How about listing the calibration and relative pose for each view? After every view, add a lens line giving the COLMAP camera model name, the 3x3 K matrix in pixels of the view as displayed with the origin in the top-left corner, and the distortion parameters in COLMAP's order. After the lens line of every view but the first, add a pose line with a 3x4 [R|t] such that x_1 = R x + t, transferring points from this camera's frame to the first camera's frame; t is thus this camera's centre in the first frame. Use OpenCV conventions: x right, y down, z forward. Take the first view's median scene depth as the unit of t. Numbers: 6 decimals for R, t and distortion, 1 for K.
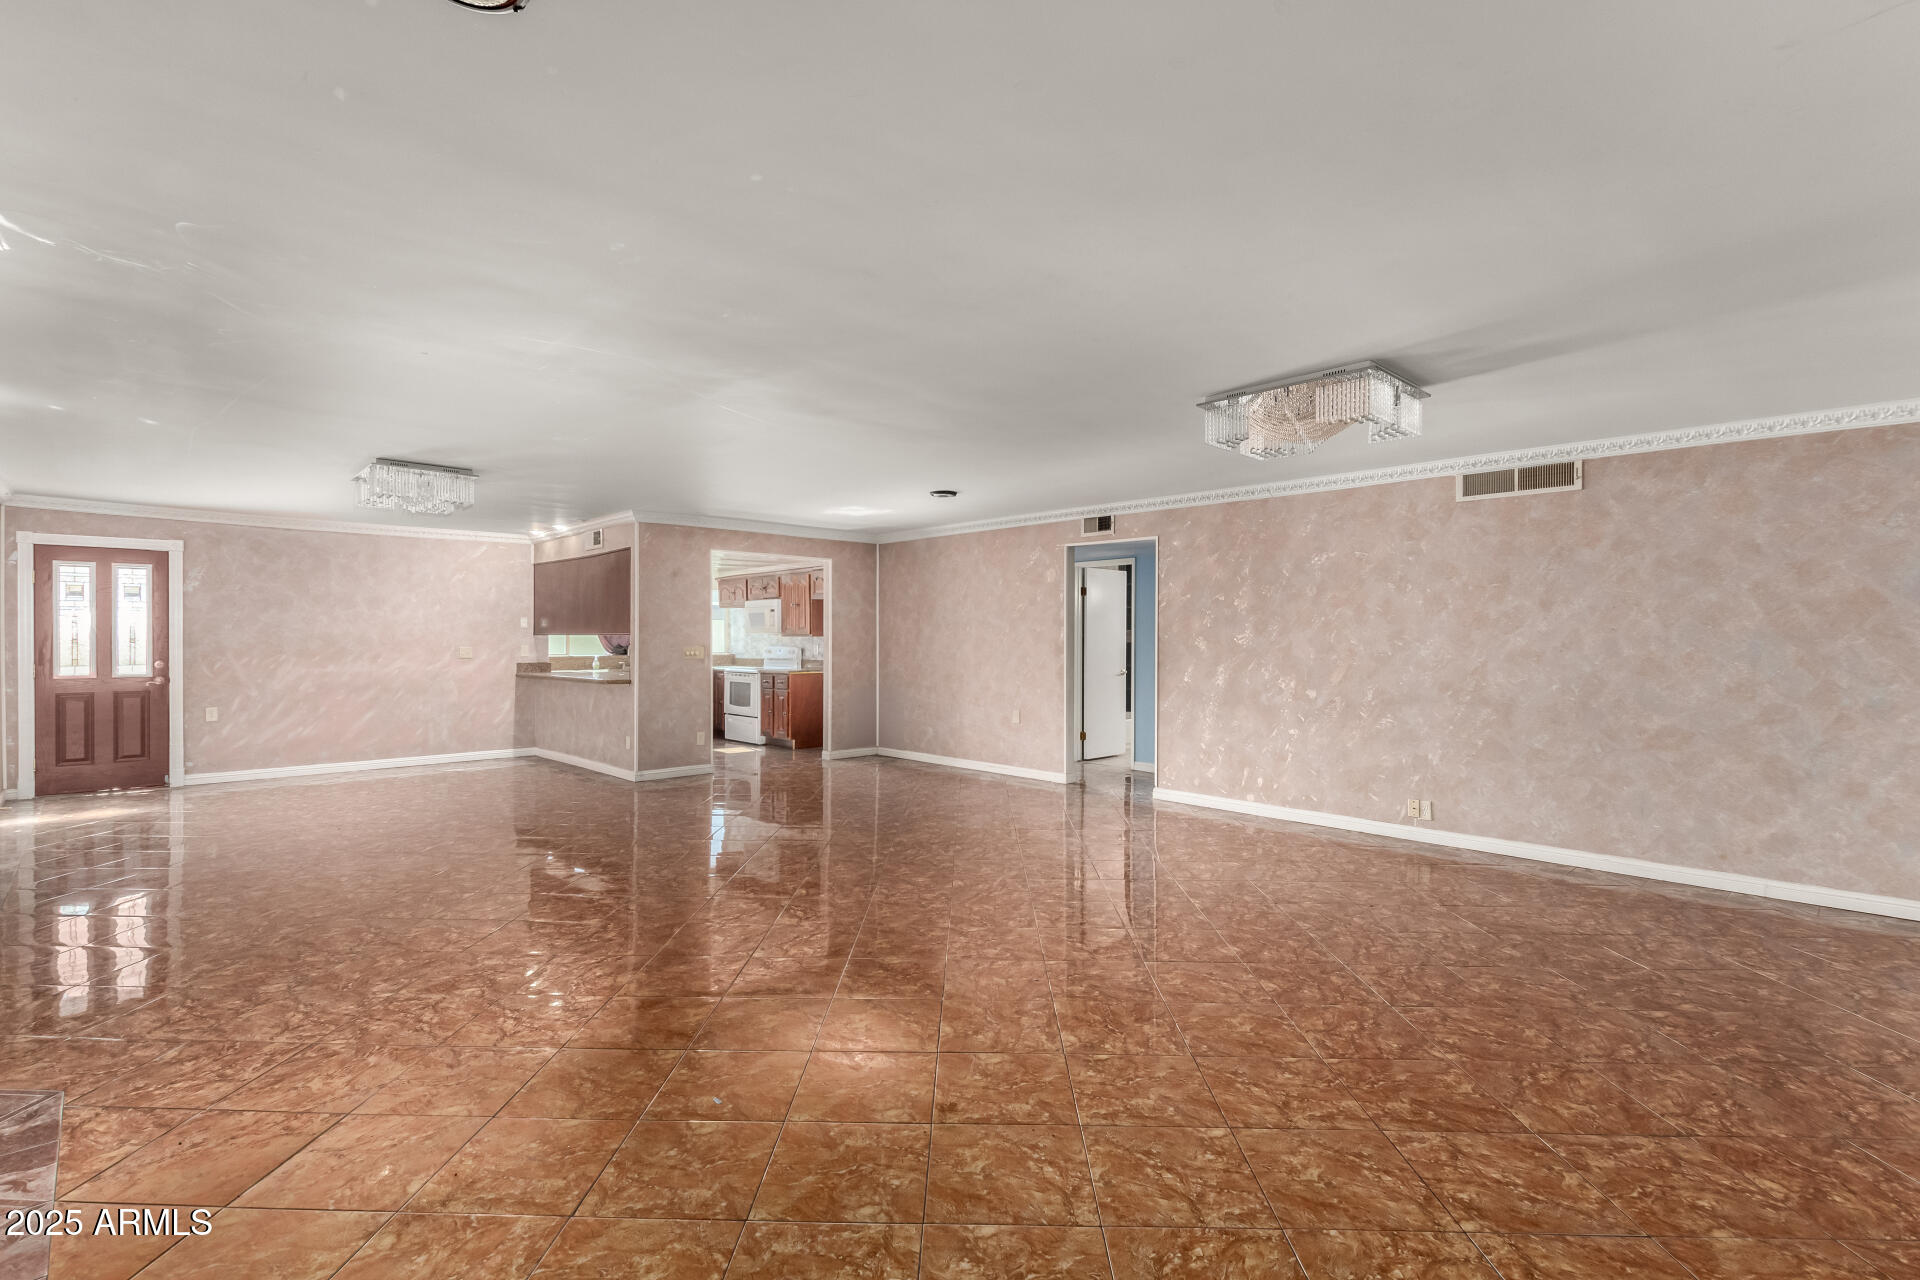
lens RADIAL K [[880.8, 0, 950.5], [0, 880.8, 642.0], [0, 0, 1]] dist [0.010754, -0.004425]
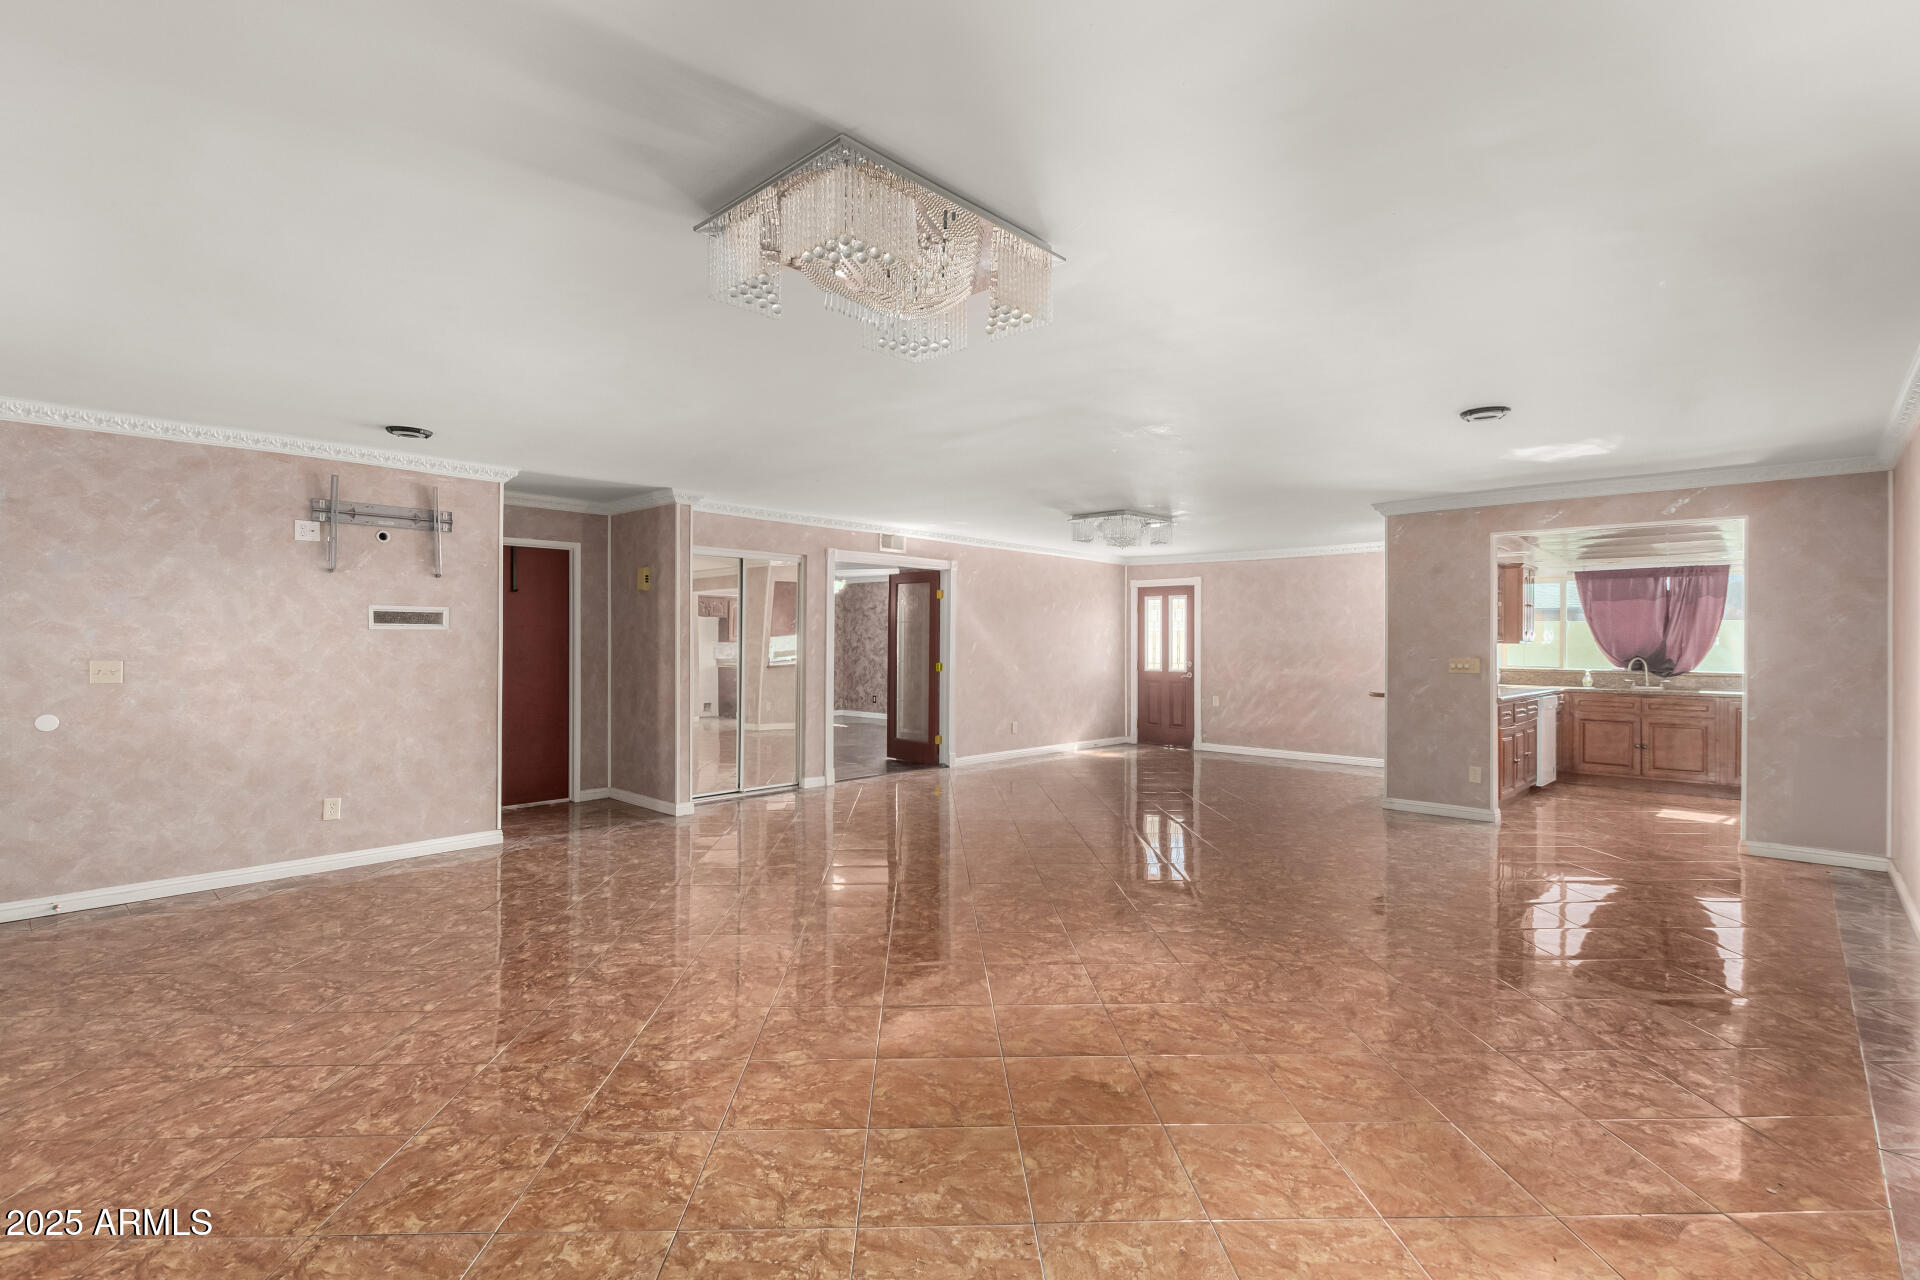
lens RADIAL K [[880.8, 0, 950.5], [0, 880.8, 642.0], [0, 0, 1]] dist [0.010754, -0.004425]
pose [[0.057032, -0.001378, -0.998371, 1.162161], [-0.010843, 0.999939, -0.001999, -0.006722], [0.998313, 0.010939, 0.057014, 1.171137]]
